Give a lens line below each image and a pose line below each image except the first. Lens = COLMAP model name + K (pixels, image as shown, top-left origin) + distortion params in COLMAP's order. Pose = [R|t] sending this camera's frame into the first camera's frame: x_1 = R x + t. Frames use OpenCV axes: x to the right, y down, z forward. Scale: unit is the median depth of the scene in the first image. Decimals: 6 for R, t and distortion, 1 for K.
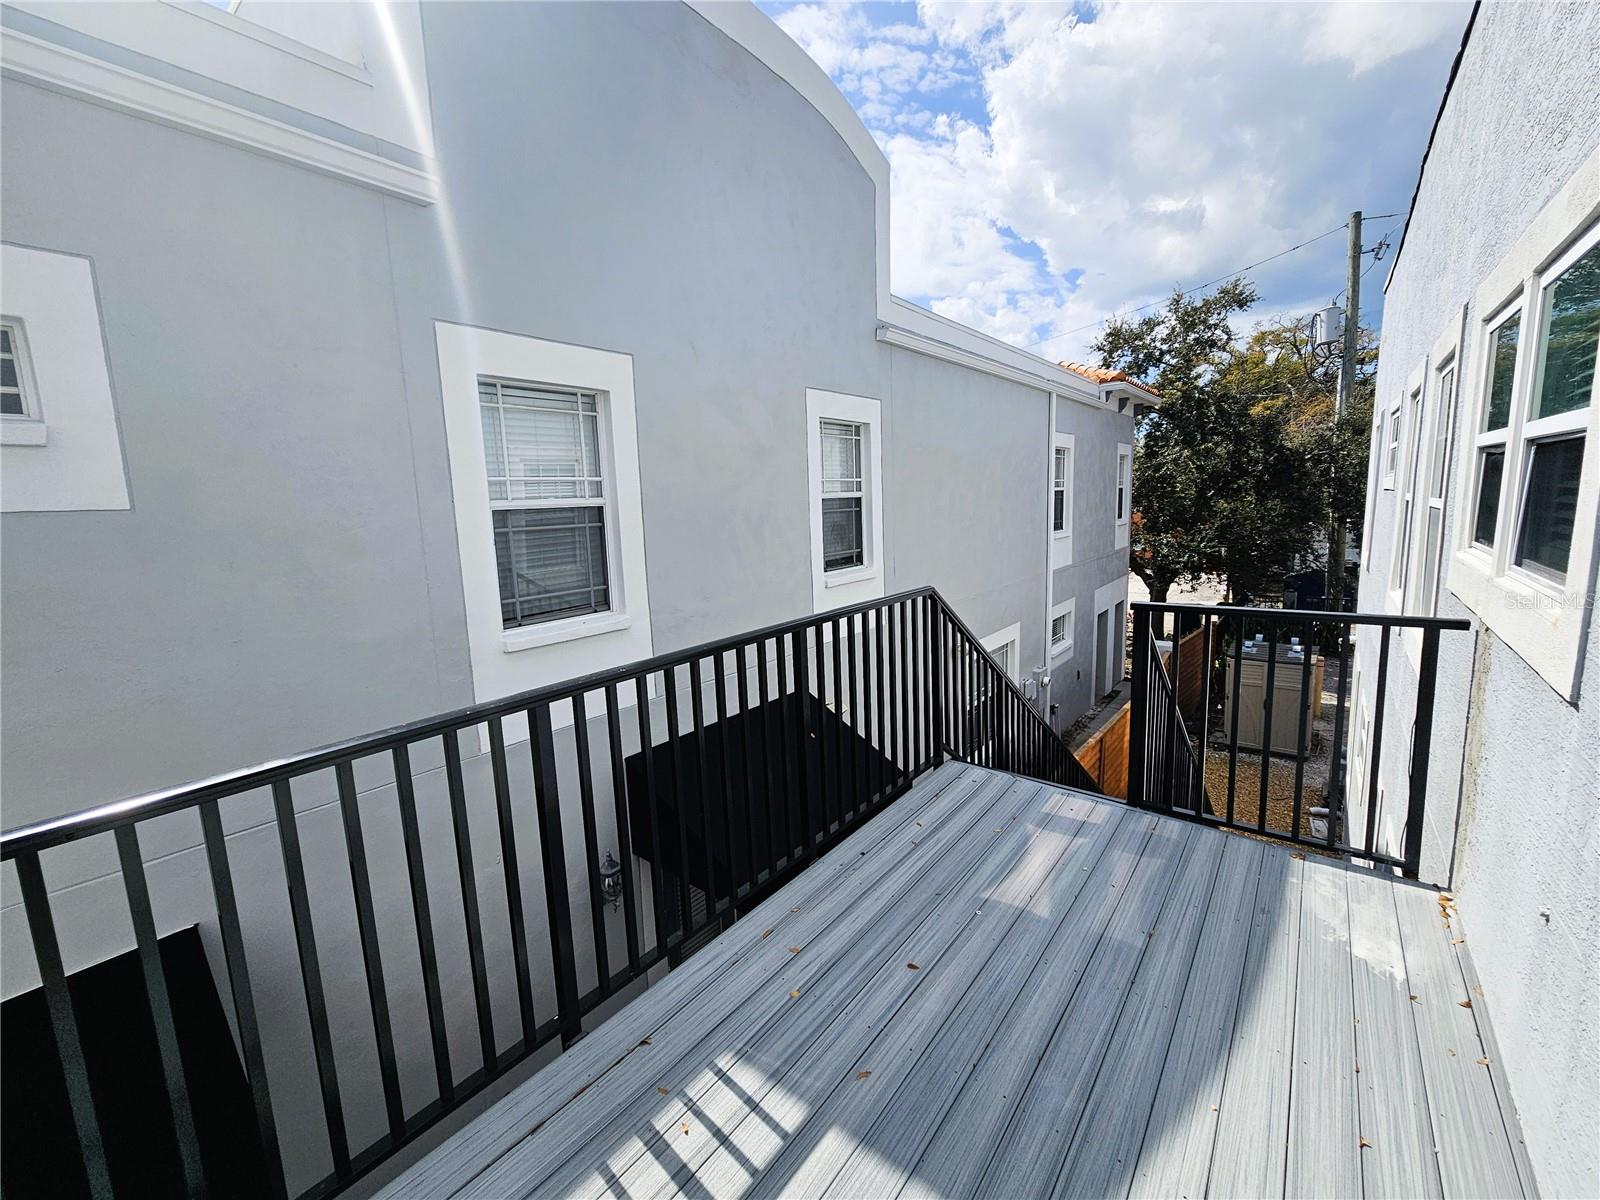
lens RADIAL K [[671.9, 0, 800.0], [0, 671.9, 600.0], [0, 0, 1]] dist [-0.000186, 0.000113]
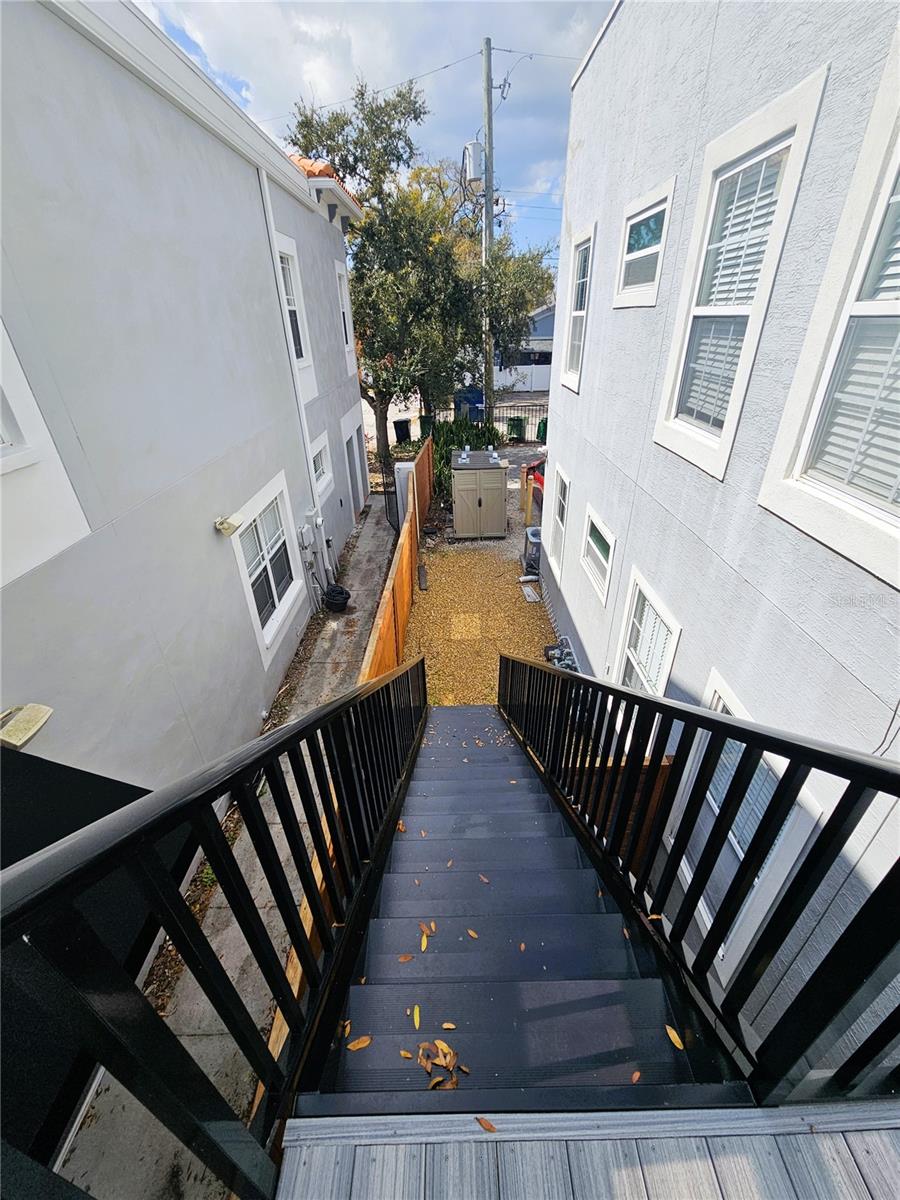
lens RADIAL K [[494.5, 0, 454.2], [0, 494.5, 602.4], [0, 0, 1]] dist [-0.001734, -0.000434]
pose [[0.781956, -0.297094, 0.547979, 0.055160], [0.087253, 0.922623, 0.375704, -0.022595], [-0.617197, -0.245971, 0.747373, 0.199500]]
